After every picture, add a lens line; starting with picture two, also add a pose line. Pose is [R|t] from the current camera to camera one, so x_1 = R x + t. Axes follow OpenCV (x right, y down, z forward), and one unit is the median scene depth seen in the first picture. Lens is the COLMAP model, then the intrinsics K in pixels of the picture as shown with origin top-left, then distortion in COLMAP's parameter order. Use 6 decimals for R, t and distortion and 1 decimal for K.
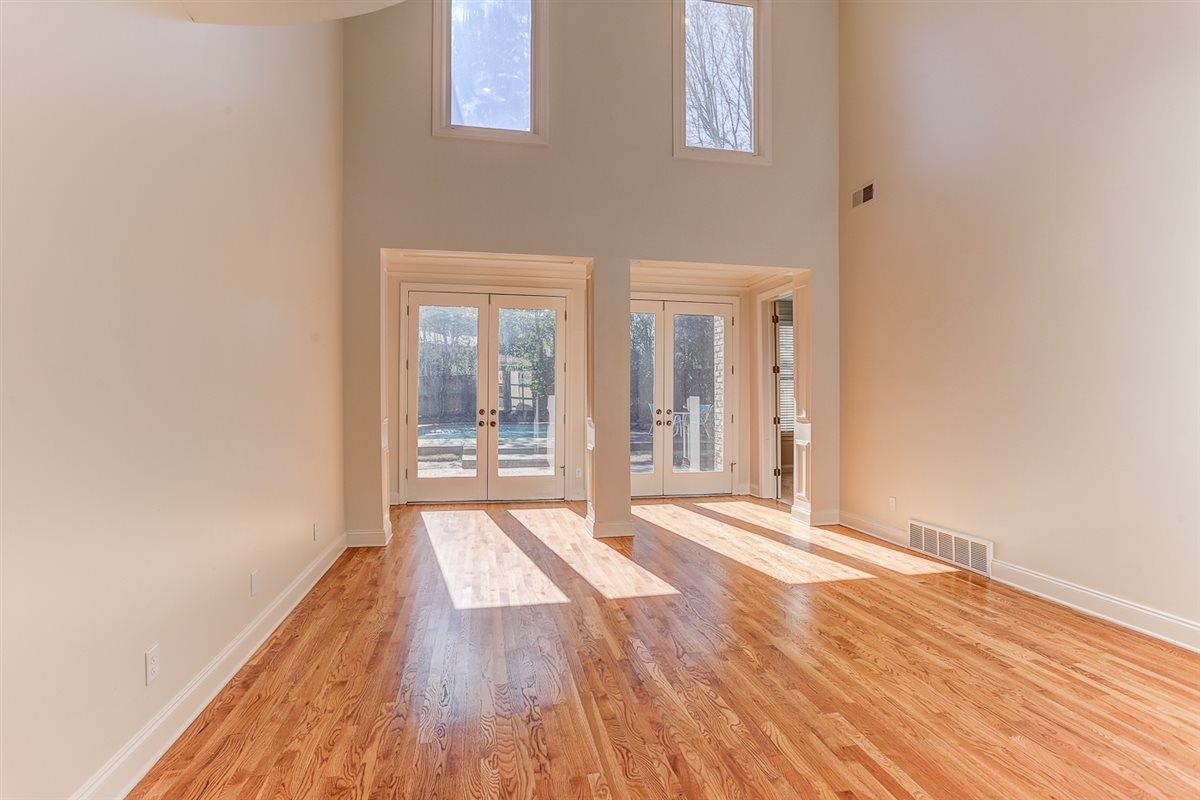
lens RADIAL K [[621.5, 0, 606.3], [0, 621.5, 396.4], [0, 0, 1]] dist [-0.047757, 0.022018]
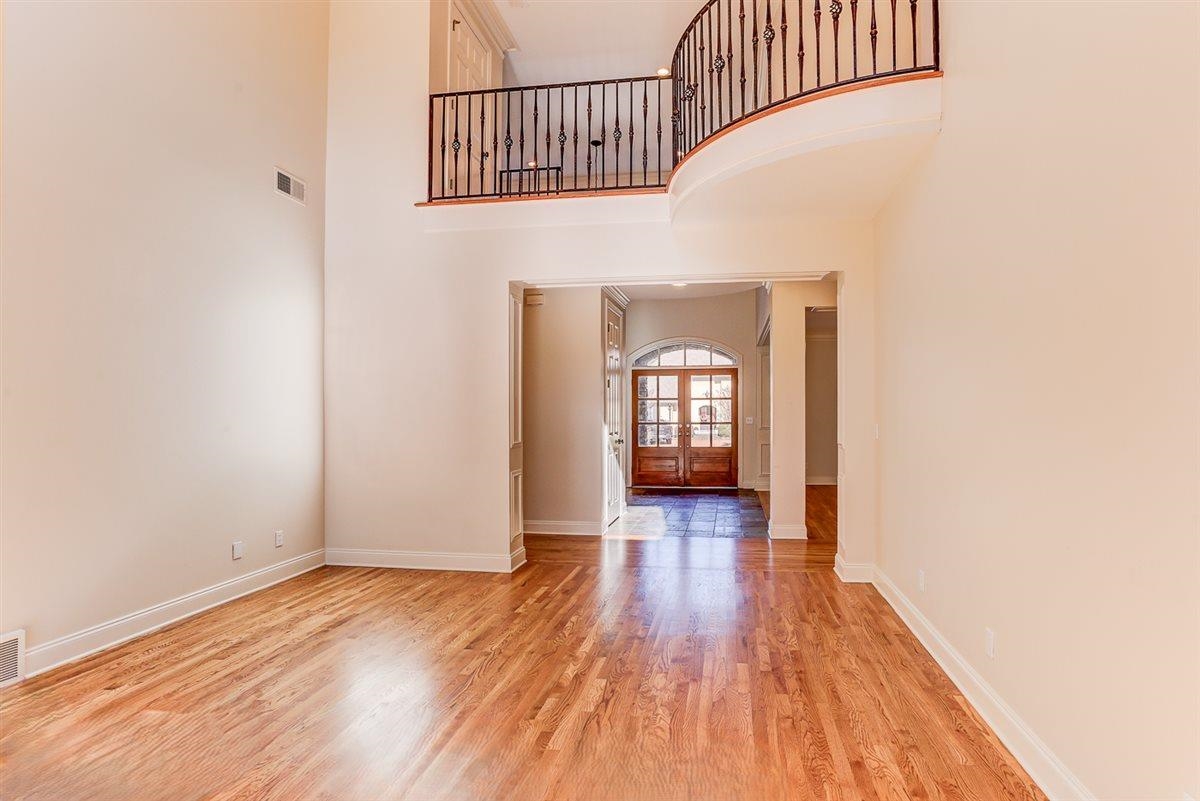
lens RADIAL K [[621.5, 0, 606.3], [0, 621.5, 396.9], [0, 0, 1]] dist [-0.047757, 0.022018]
pose [[-0.923046, 0.013918, 0.384438, -0.315536], [0.006166, 0.999752, -0.021390, -0.020099], [-0.384640, -0.017374, -0.922903, 1.523385]]
